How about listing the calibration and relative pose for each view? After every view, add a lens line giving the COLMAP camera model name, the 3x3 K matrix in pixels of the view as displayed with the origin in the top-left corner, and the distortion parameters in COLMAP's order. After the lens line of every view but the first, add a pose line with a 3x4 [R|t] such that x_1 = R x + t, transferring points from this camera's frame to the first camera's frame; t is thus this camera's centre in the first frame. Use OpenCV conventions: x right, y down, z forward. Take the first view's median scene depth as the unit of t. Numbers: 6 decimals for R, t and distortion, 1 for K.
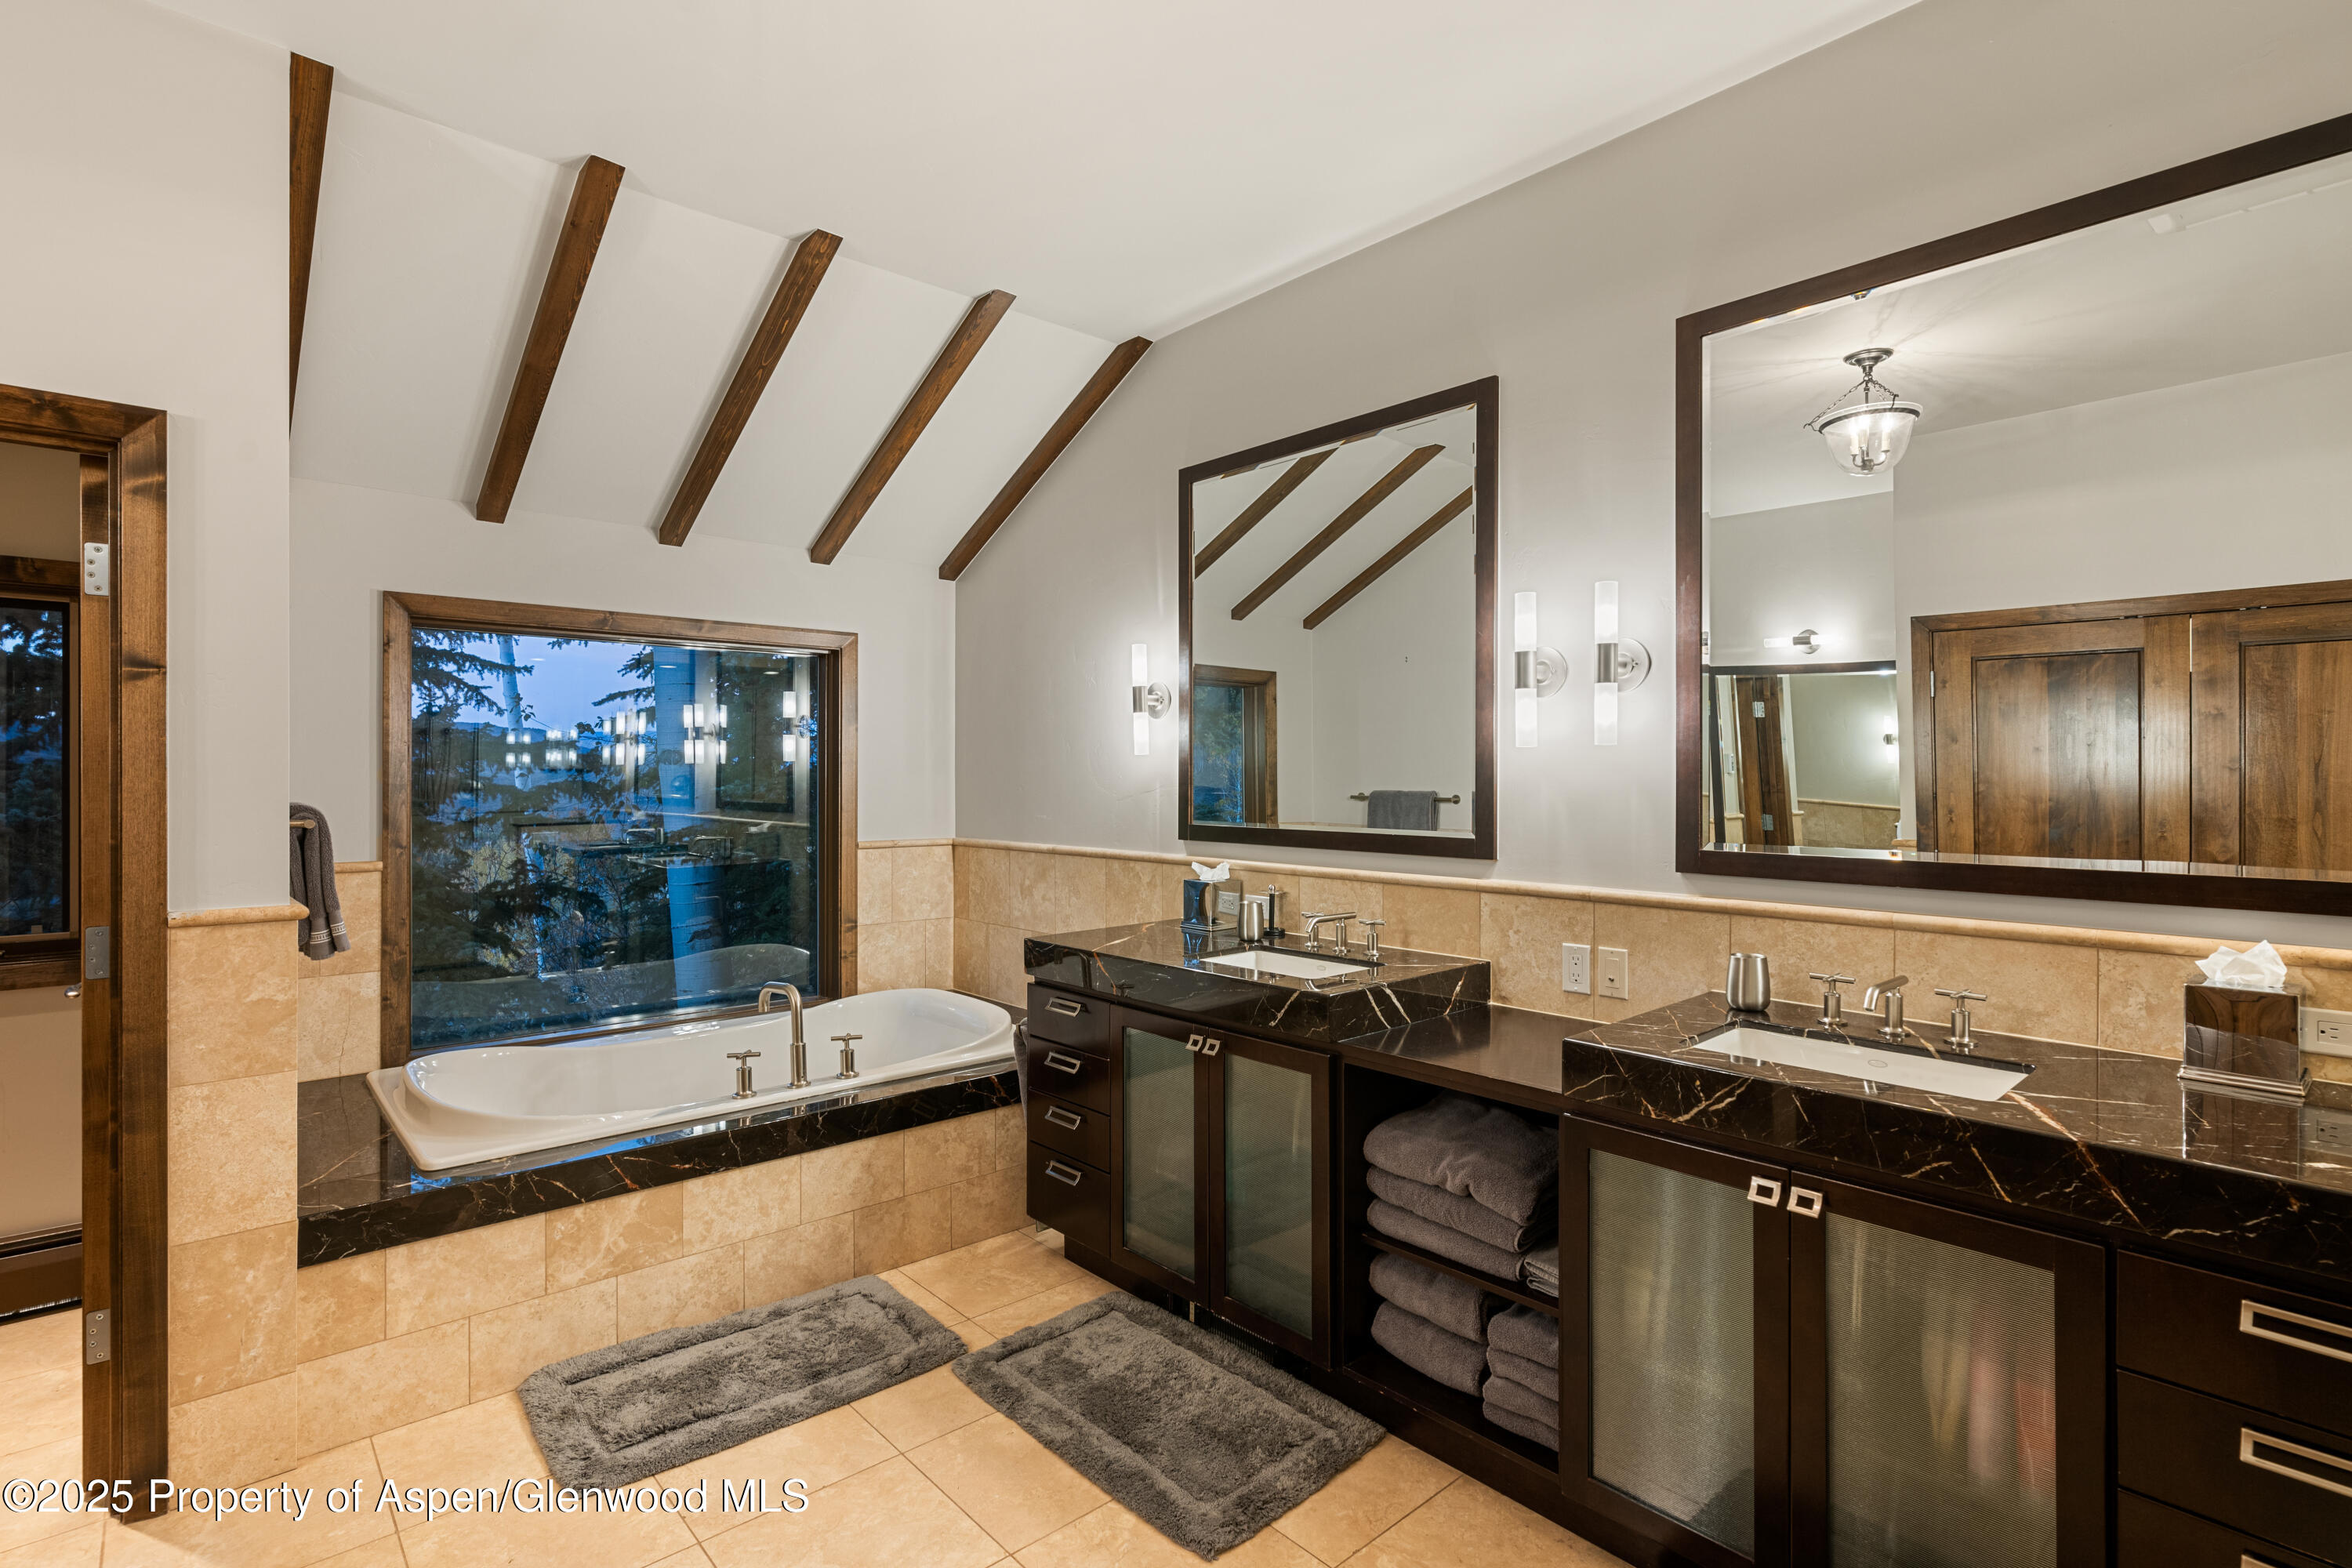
lens RADIAL K [[1140.1, 0, 1179.6], [0, 1140.1, 747.2], [0, 0, 1]] dist [-0.000415, -0.001095]
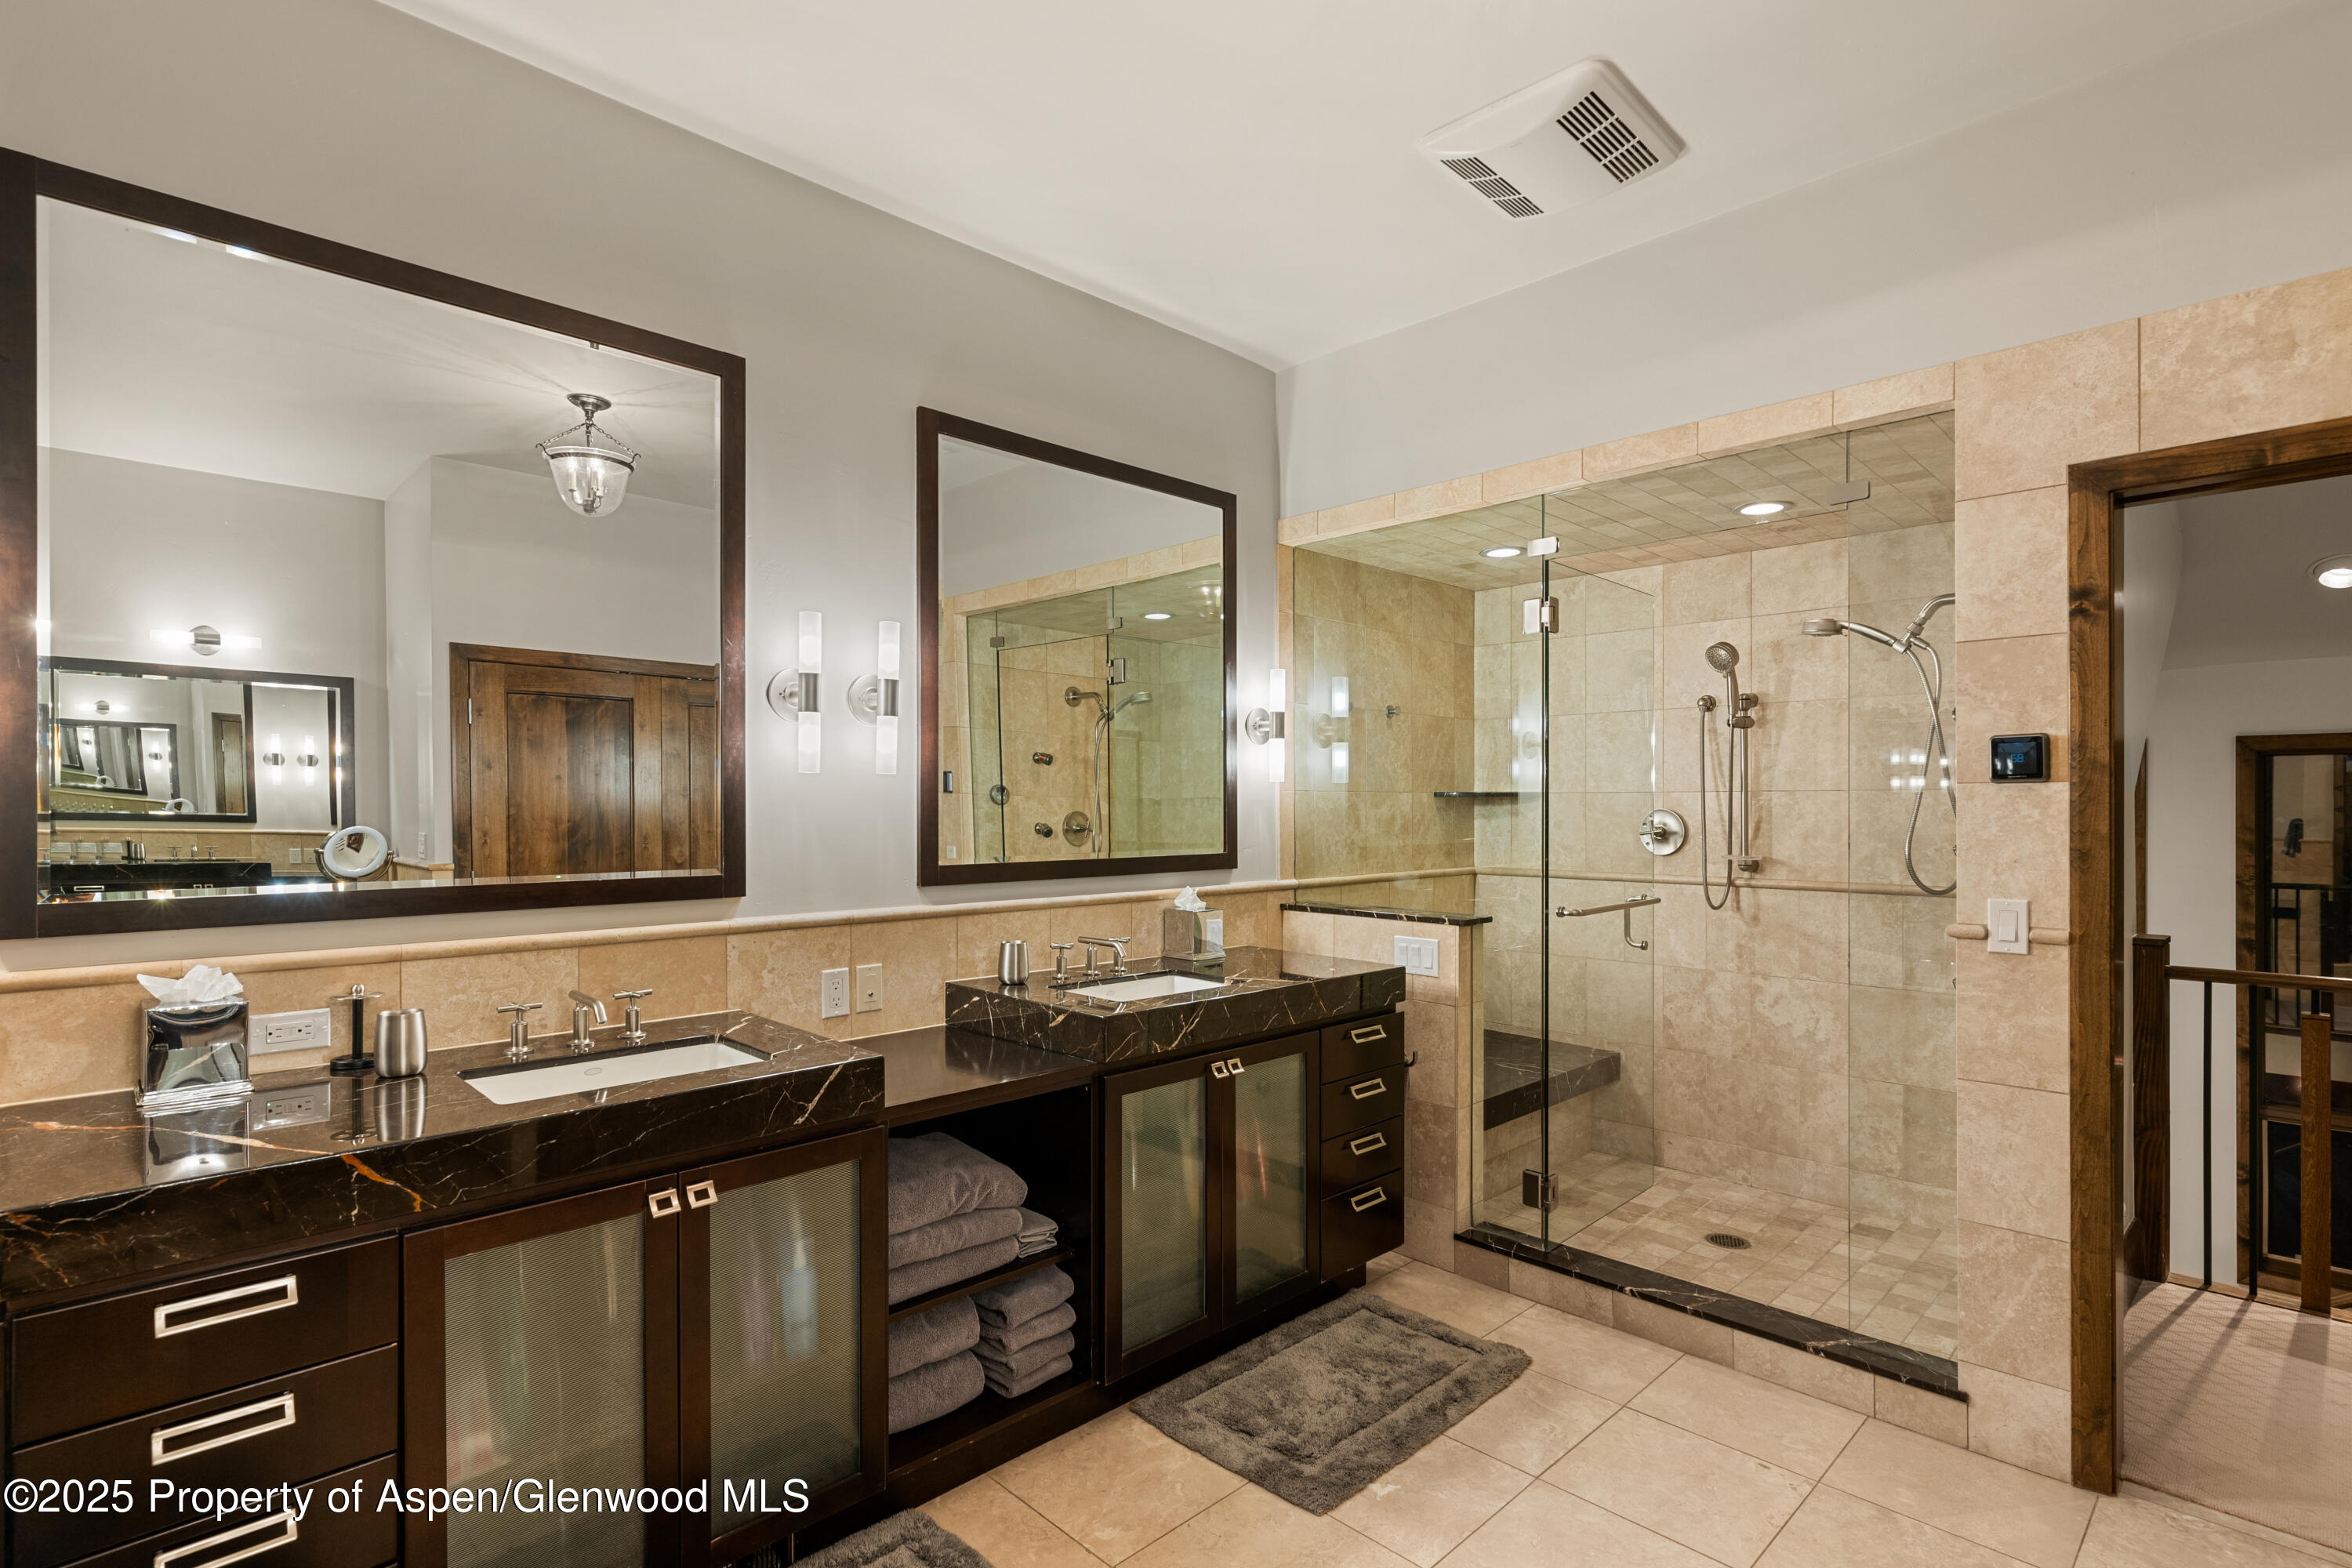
lens RADIAL K [[1124.0, 0, 1169.1], [0, 1124.0, 782.5], [0, 0, 1]] dist [-0.000161, 0.000582]
pose [[-0.049044, 0.015573, 0.998675, -0.543392], [-0.028318, 0.999455, -0.016976, 0.012296], [-0.998395, -0.029113, -0.048577, 0.613659]]
